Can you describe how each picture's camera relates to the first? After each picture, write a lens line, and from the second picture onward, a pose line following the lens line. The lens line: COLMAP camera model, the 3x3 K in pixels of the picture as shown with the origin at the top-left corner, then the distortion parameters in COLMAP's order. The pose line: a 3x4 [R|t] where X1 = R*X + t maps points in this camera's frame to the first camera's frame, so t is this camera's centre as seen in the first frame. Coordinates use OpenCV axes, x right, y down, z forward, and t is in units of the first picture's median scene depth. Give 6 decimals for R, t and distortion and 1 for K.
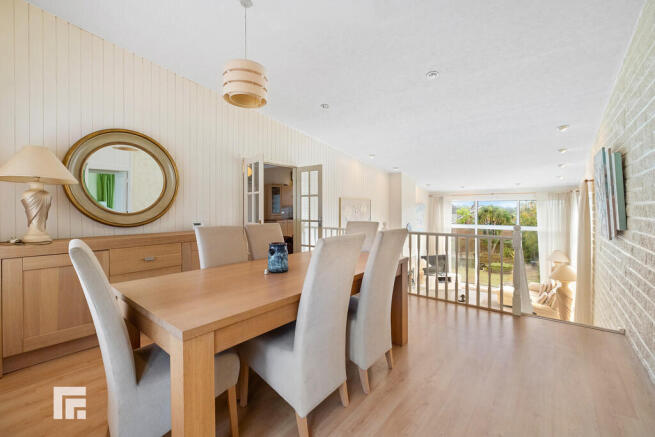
lens RADIAL K [[278.2, 0, 328.3], [0, 278.2, 216.8], [0, 0, 1]] dist [0.002225, -0.000557]
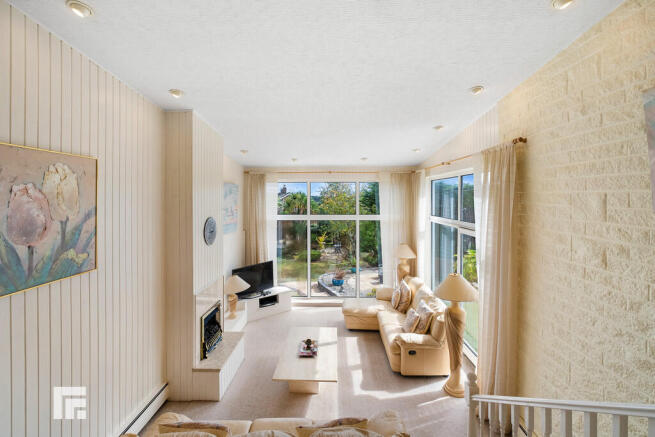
lens RADIAL K [[278.2, 0, 319.5], [0, 278.2, 197.4], [0, 0, 1]] dist [0.002225, -0.000557]
pose [[0.808693, 0.003711, 0.588220, 0.149911], [0.012066, 0.999665, -0.022895, 0.000874], [-0.588107, 0.025613, 0.808377, 0.458748]]
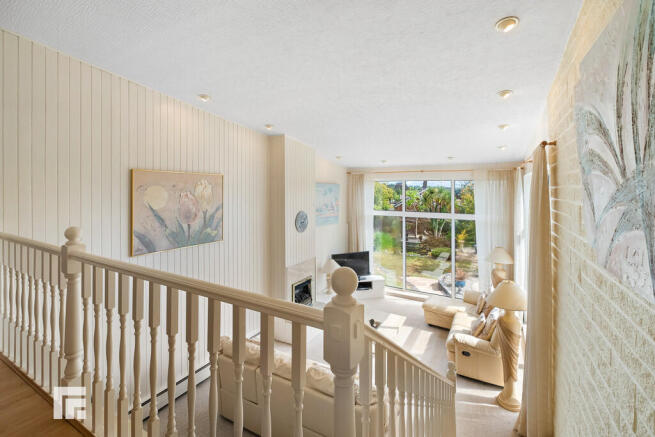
lens RADIAL K [[278.2, 0, 328.3], [0, 278.2, 193.7], [0, 0, 1]] dist [0.002225, -0.000557]
pose [[0.990448, 0.005679, 0.137767, 0.257138], [-0.004054, 0.999919, -0.012073, -0.011754], [-0.137825, 0.011399, 0.990391, 0.310741]]
